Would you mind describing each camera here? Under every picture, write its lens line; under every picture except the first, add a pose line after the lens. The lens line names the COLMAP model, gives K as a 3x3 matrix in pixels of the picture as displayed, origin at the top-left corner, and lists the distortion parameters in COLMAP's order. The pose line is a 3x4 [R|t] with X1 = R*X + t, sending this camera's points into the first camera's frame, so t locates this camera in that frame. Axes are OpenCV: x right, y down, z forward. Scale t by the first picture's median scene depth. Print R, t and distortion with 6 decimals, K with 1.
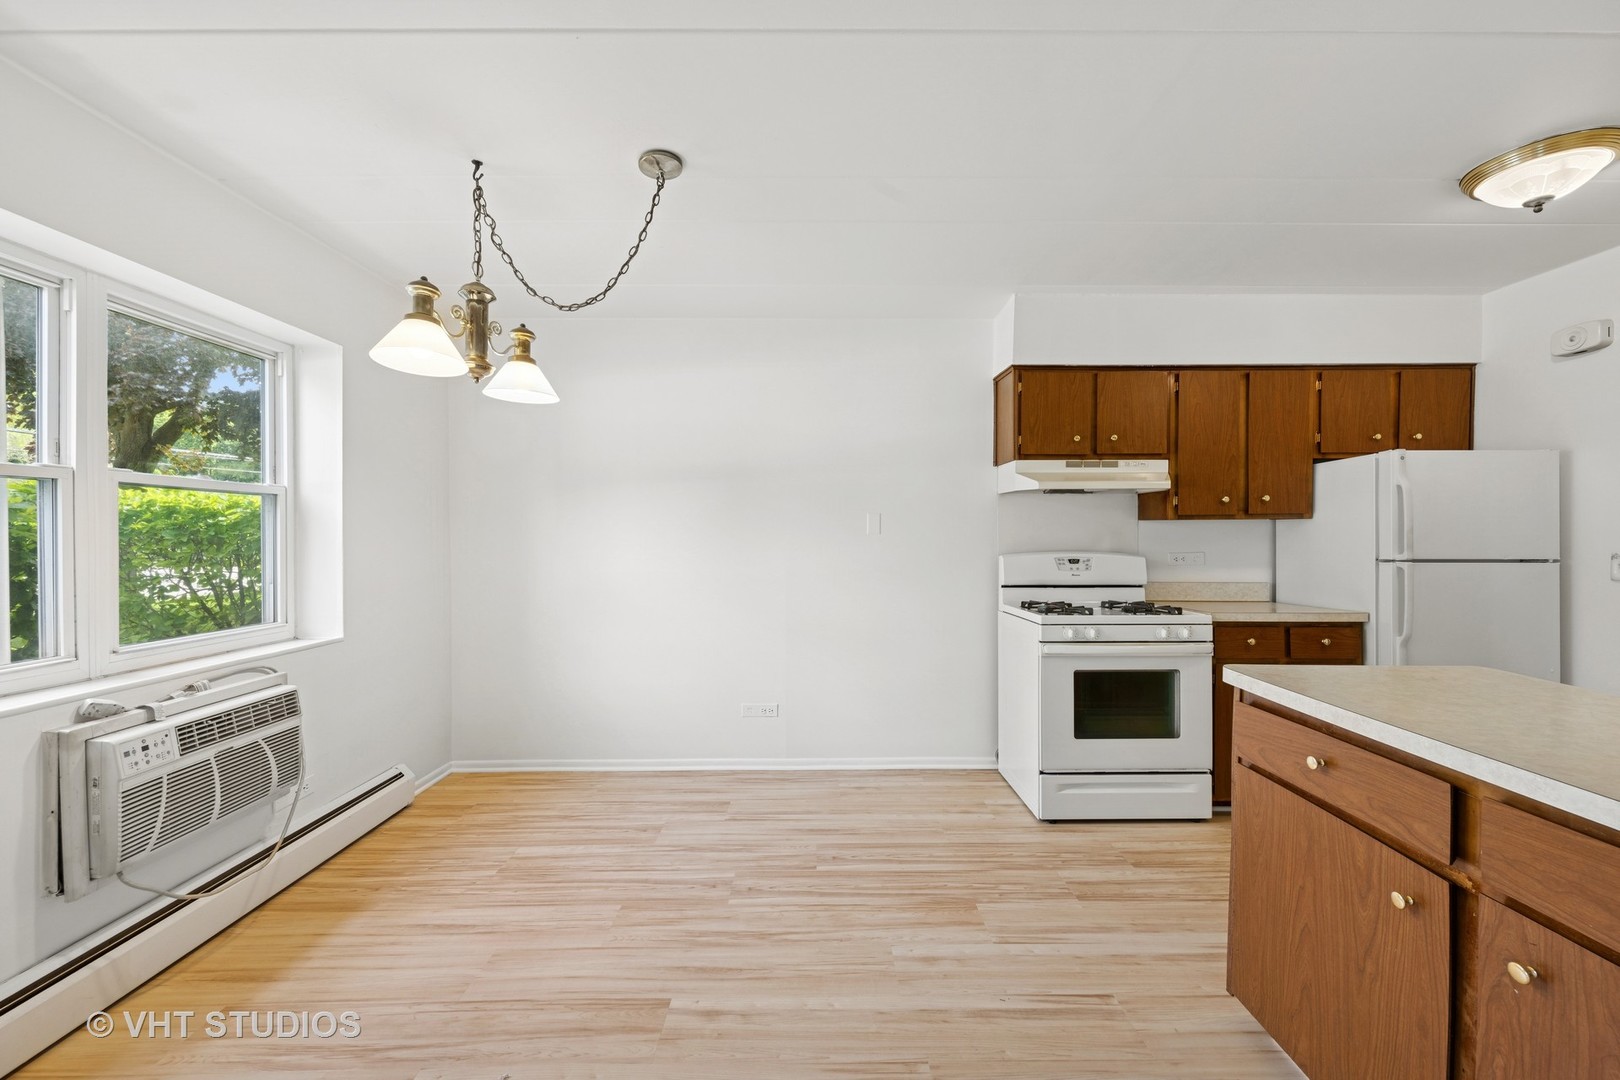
lens RADIAL K [[644.1, 0, 810.0], [0, 644.1, 540.0], [0, 0, 1]] dist [0.000158, 0.000000]
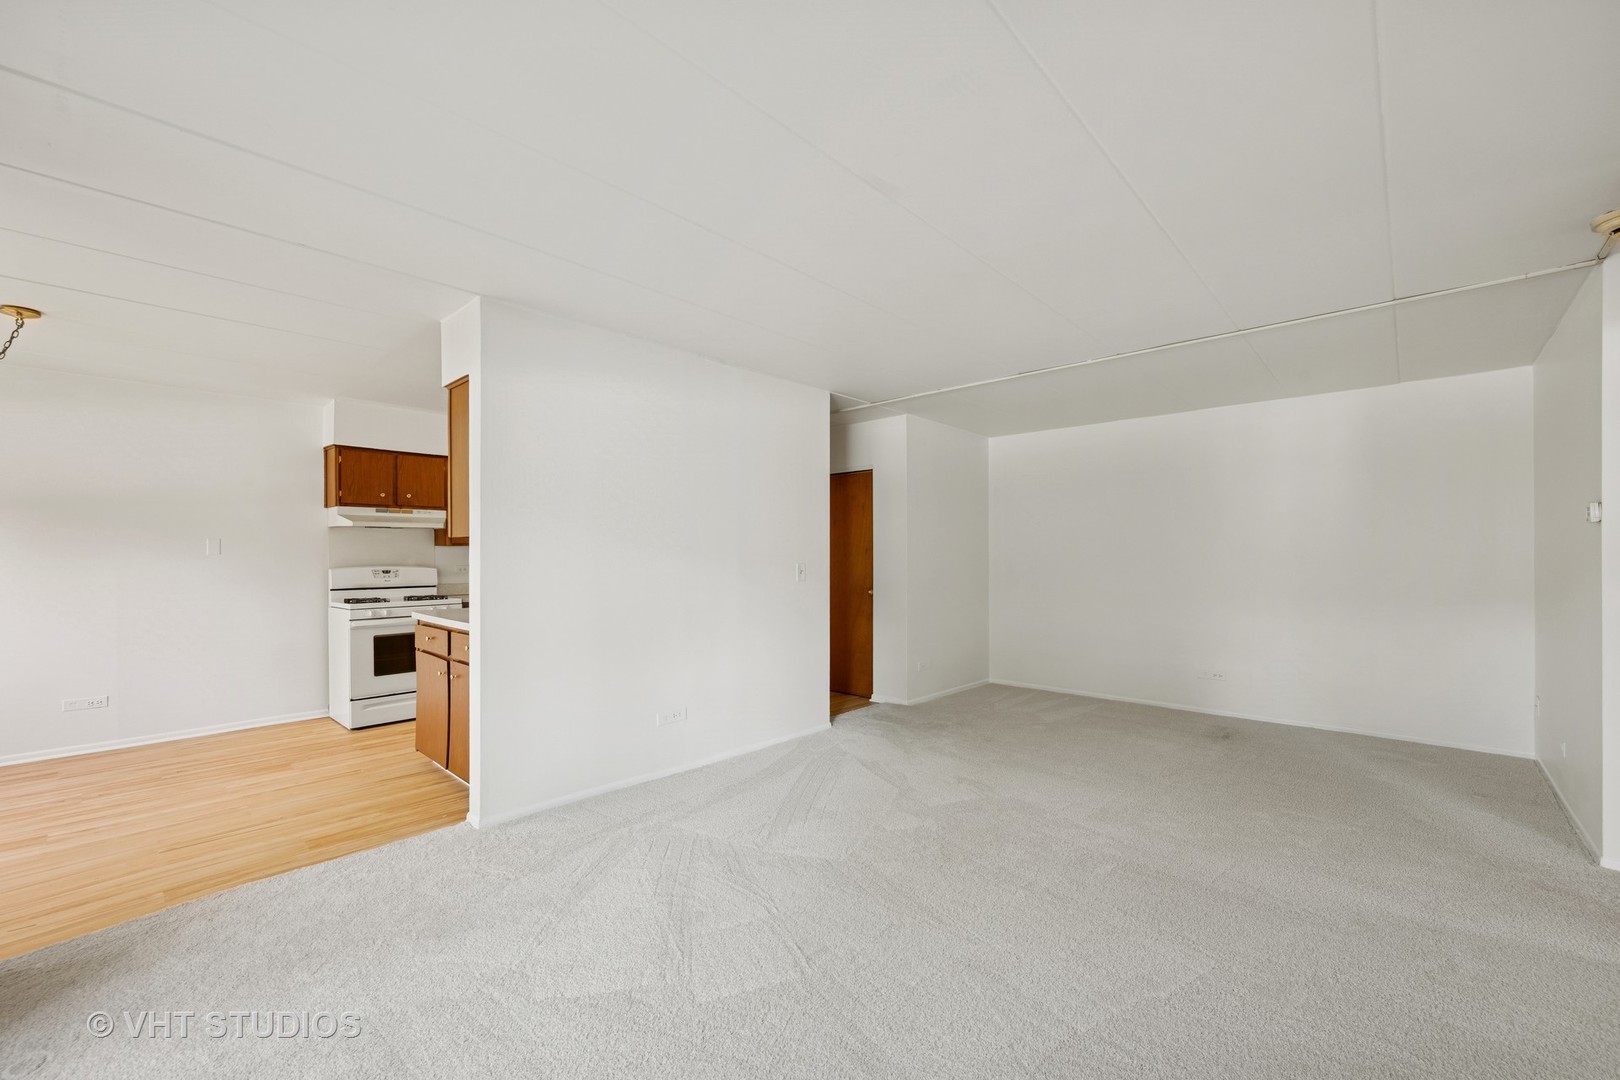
lens RADIAL K [[663.2, 0, 810.4], [0, 663.2, 558.1], [0, 0, 1]] dist [0.001000, 0.000352]
pose [[0.680358, -0.004814, 0.732864, -0.087242], [0.006677, 0.999978, 0.000370, 0.007707], [-0.732849, 0.004642, 0.680375, -1.081372]]
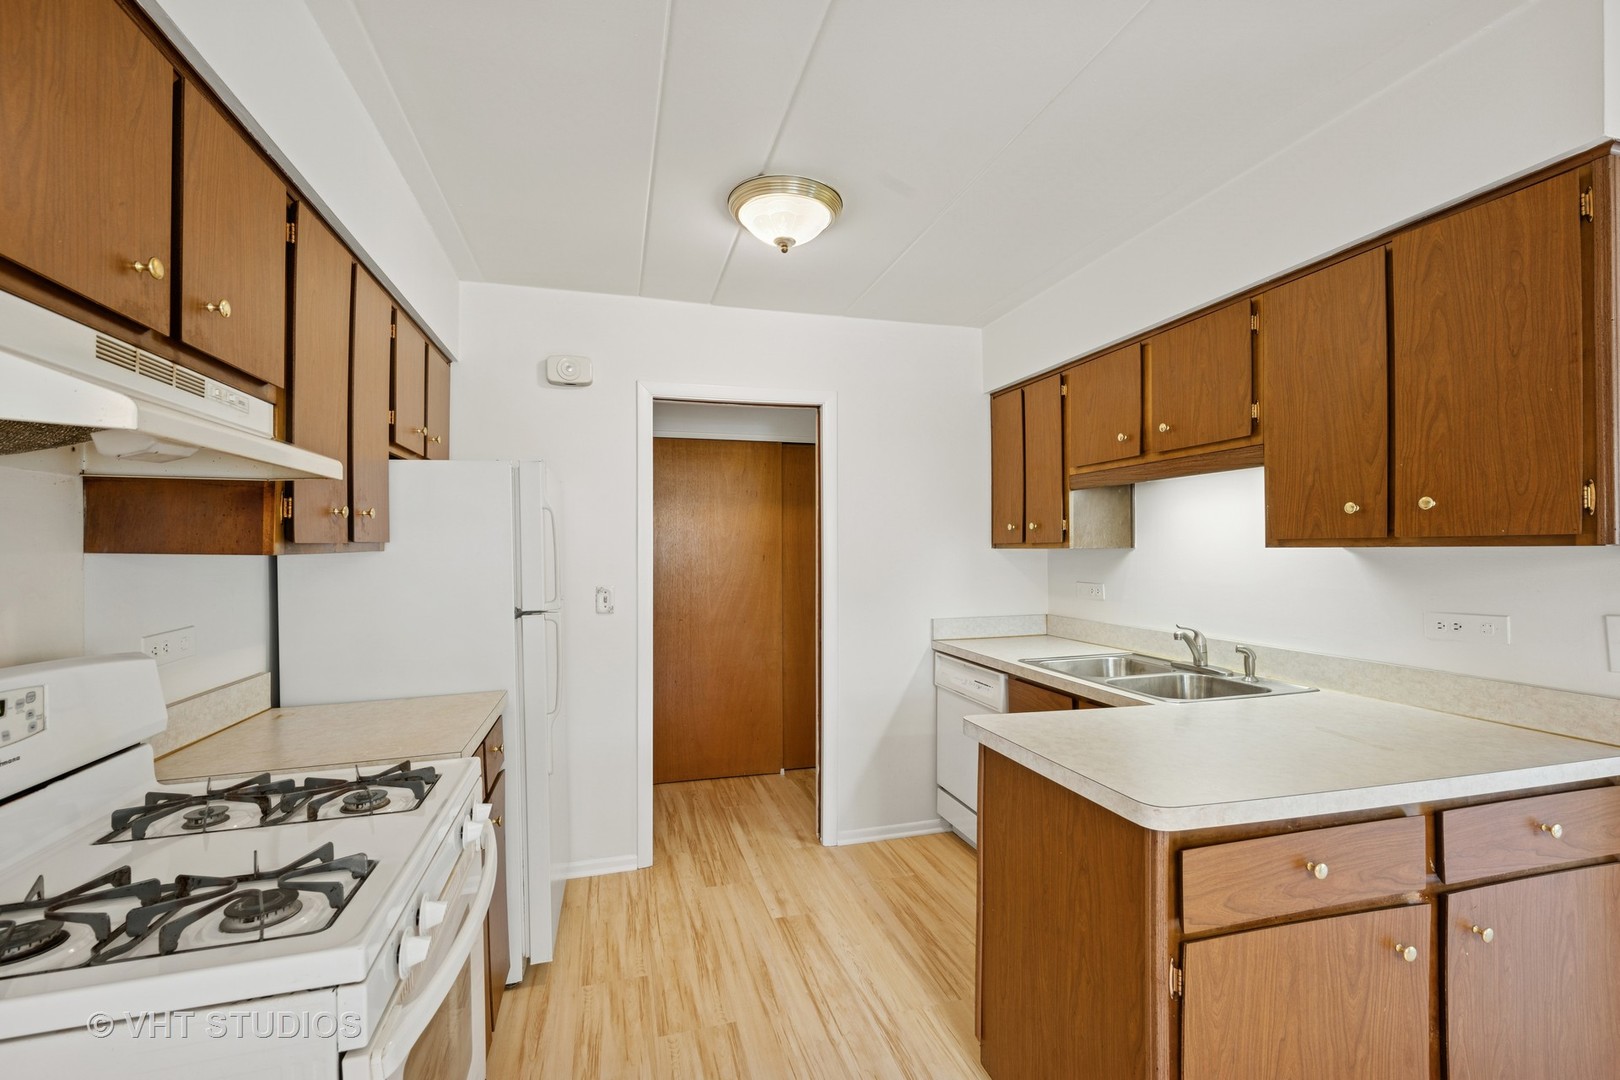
lens RADIAL K [[713.1, 0, 816.1], [0, 713.1, 549.5], [0, 0, 1]] dist [0.000601, 0.000127]
pose [[-0.284540, 0.002188, 0.958662, 0.045266], [0.009283, 0.999957, 0.000473, -0.037564], [-0.958619, 0.009034, -0.284548, 0.972195]]
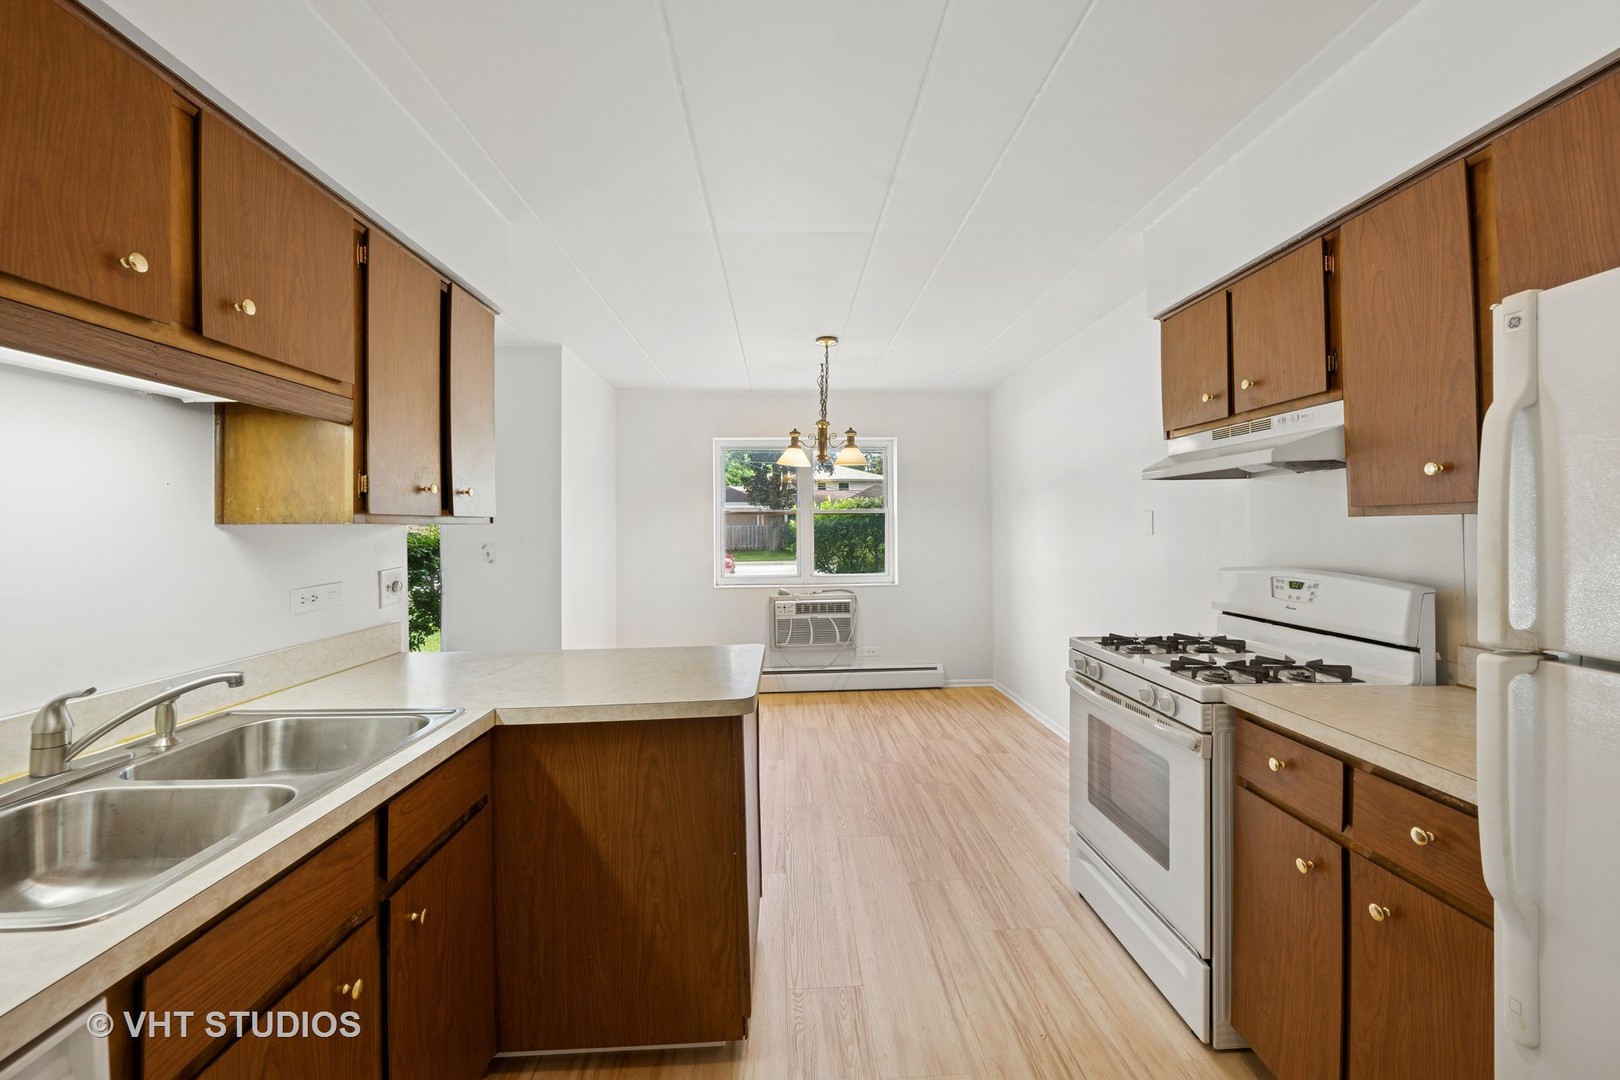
lens RADIAL K [[633.3, 0, 813.2], [0, 633.3, 513.7], [0, 0, 1]] dist [0.000377, 0.000009]
pose [[0.049764, -0.020228, -0.998556, 1.255463], [0.003673, 0.999792, -0.020070, -0.030255], [0.998754, -0.002669, 0.049828, 0.668809]]
